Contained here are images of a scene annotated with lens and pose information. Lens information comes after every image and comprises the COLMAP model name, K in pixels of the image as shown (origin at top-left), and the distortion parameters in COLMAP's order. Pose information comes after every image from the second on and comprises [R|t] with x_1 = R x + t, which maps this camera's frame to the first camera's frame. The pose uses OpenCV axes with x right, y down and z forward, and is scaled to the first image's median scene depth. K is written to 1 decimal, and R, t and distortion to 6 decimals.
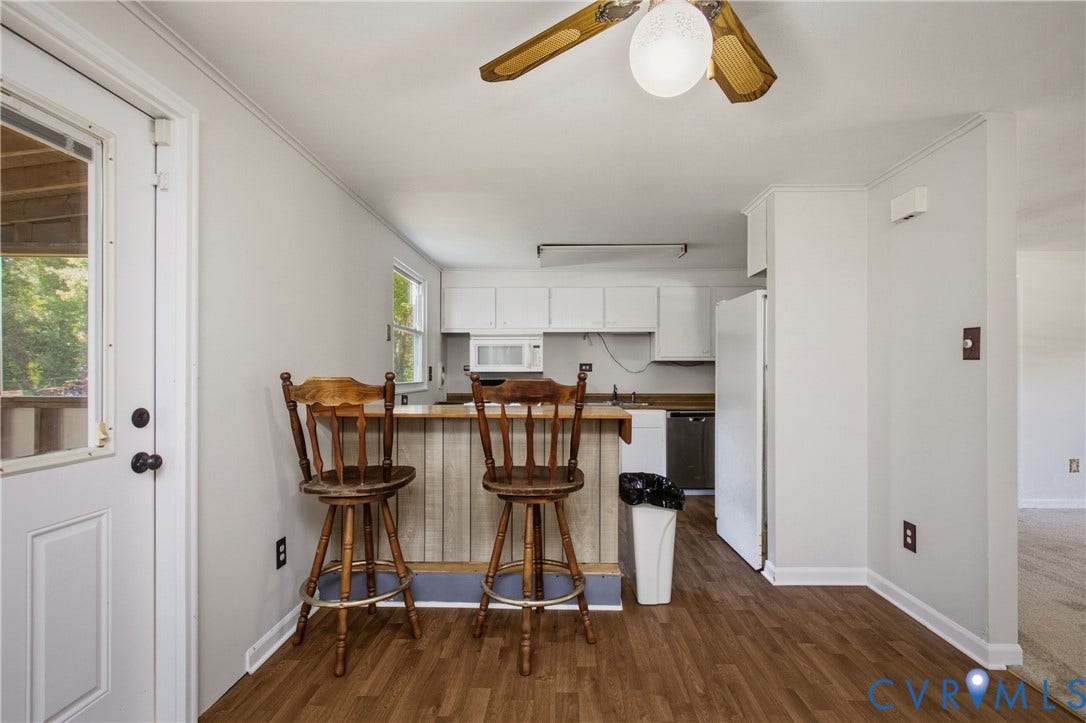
lens RADIAL K [[493.6, 0, 561.8], [0, 493.6, 372.5], [0, 0, 1]] dist [0.002527, 0.000089]
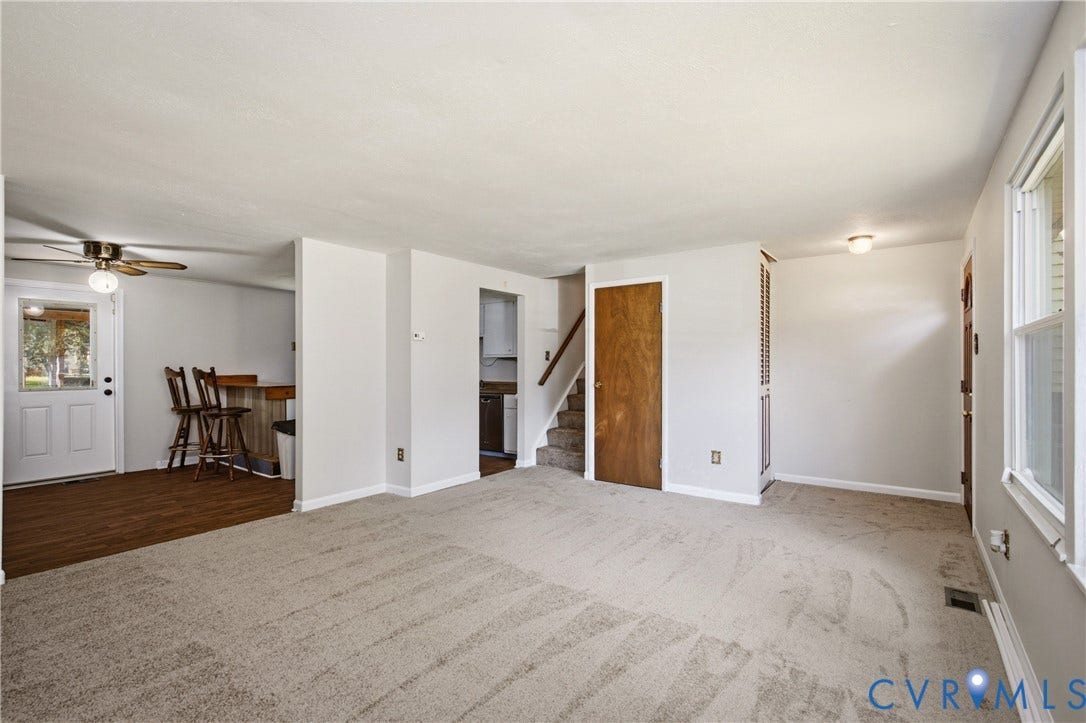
lens RADIAL K [[501.4, 0, 554.3], [0, 501.4, 366.9], [0, 0, 1]] dist [-0.000425, 0.000262]
pose [[0.815706, -0.000785, -0.578466, 2.397481], [0.002368, 0.999995, 0.001982, -0.000834], [0.578462, -0.002987, 0.815704, -0.054245]]
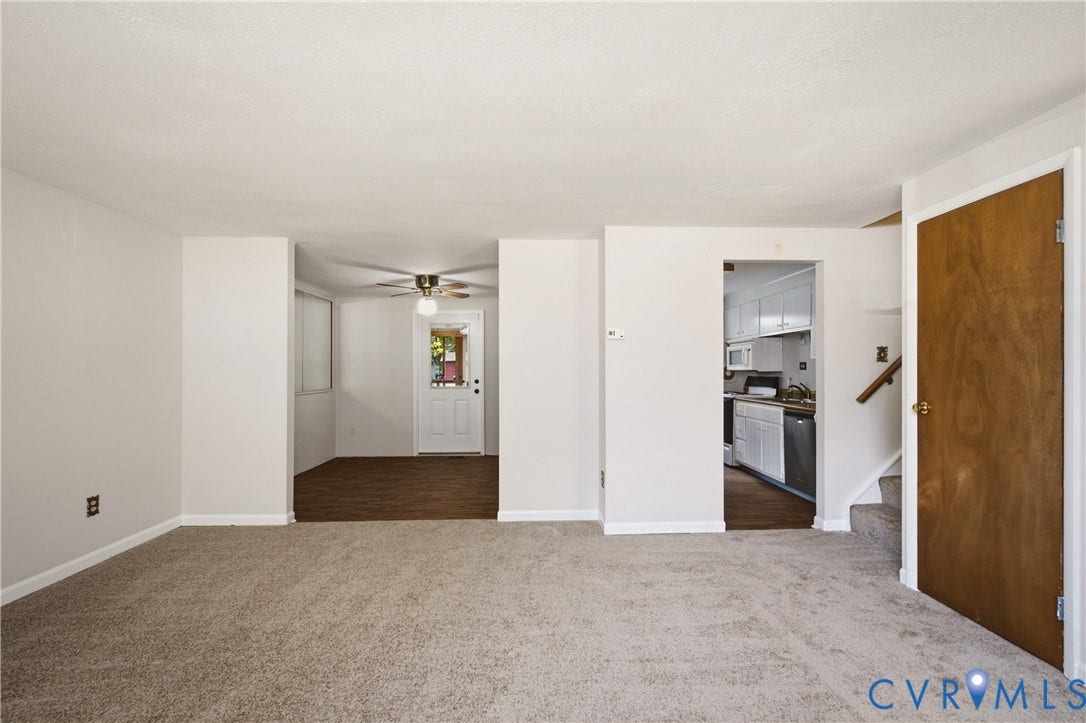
lens RADIAL K [[501.4, 0, 554.3], [0, 501.4, 366.9], [0, 0, 1]] dist [-0.000425, 0.000262]
pose [[0.045320, -0.007442, -0.998945, 2.379527], [0.002899, 0.999969, -0.007318, -0.004335], [0.998968, -0.002564, 0.045340, 0.936410]]
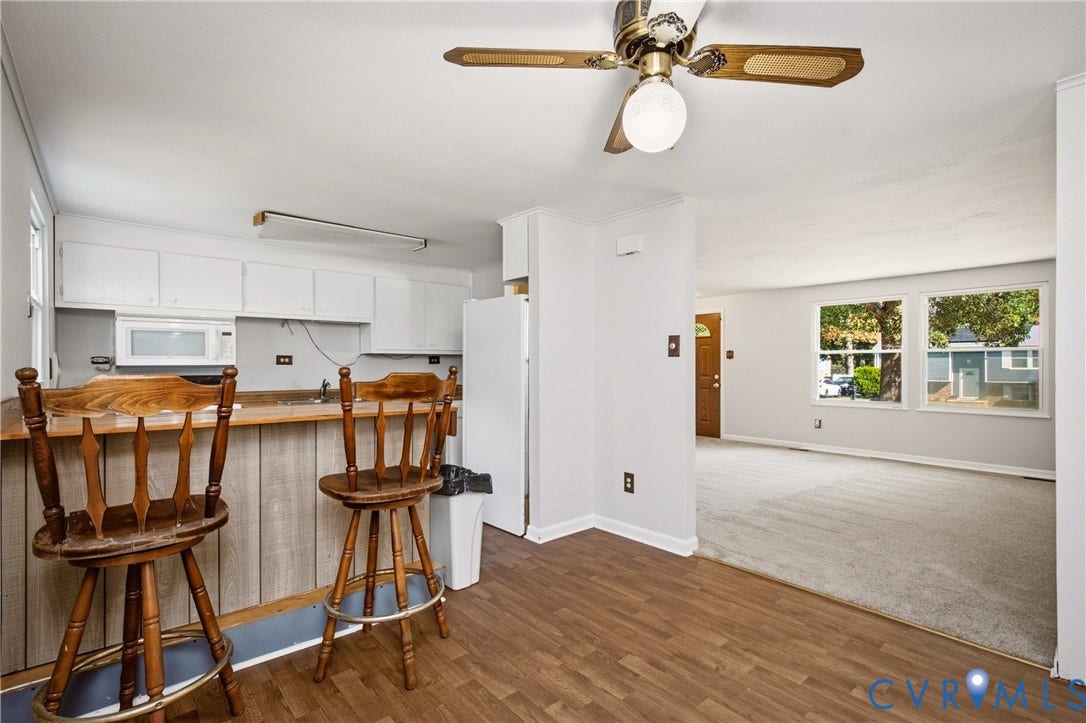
lens RADIAL K [[501.4, 0, 554.3], [0, 501.4, 366.9], [0, 0, 1]] dist [-0.000425, 0.000262]
pose [[0.746171, -0.005603, 0.665730, -0.397271], [0.003137, 0.999983, 0.004900, -0.002129], [-0.665747, -0.001568, 0.746176, 0.087231]]
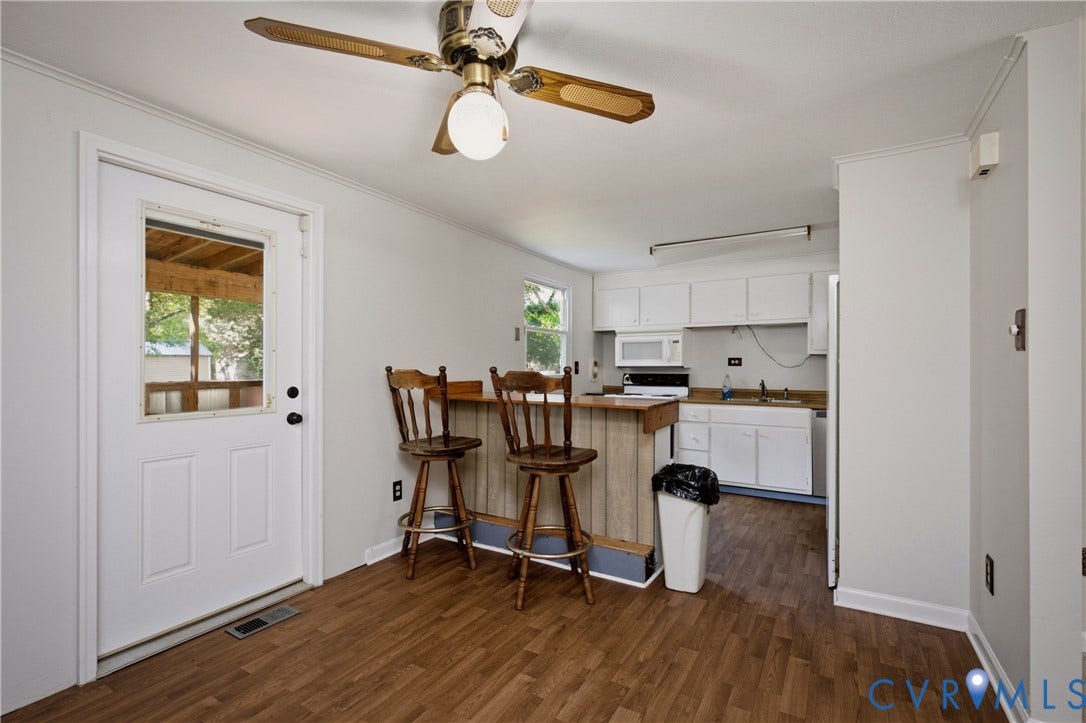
lens RADIAL K [[494.7, 0, 562.4], [0, 494.7, 367.5], [0, 0, 1]] dist [0.000043, -0.000322]
pose [[0.872943, 0.002572, -0.487816, 0.497825], [-0.002178, 0.999997, 0.001375, 0.000742], [0.487818, -0.000138, 0.872945, -0.026345]]
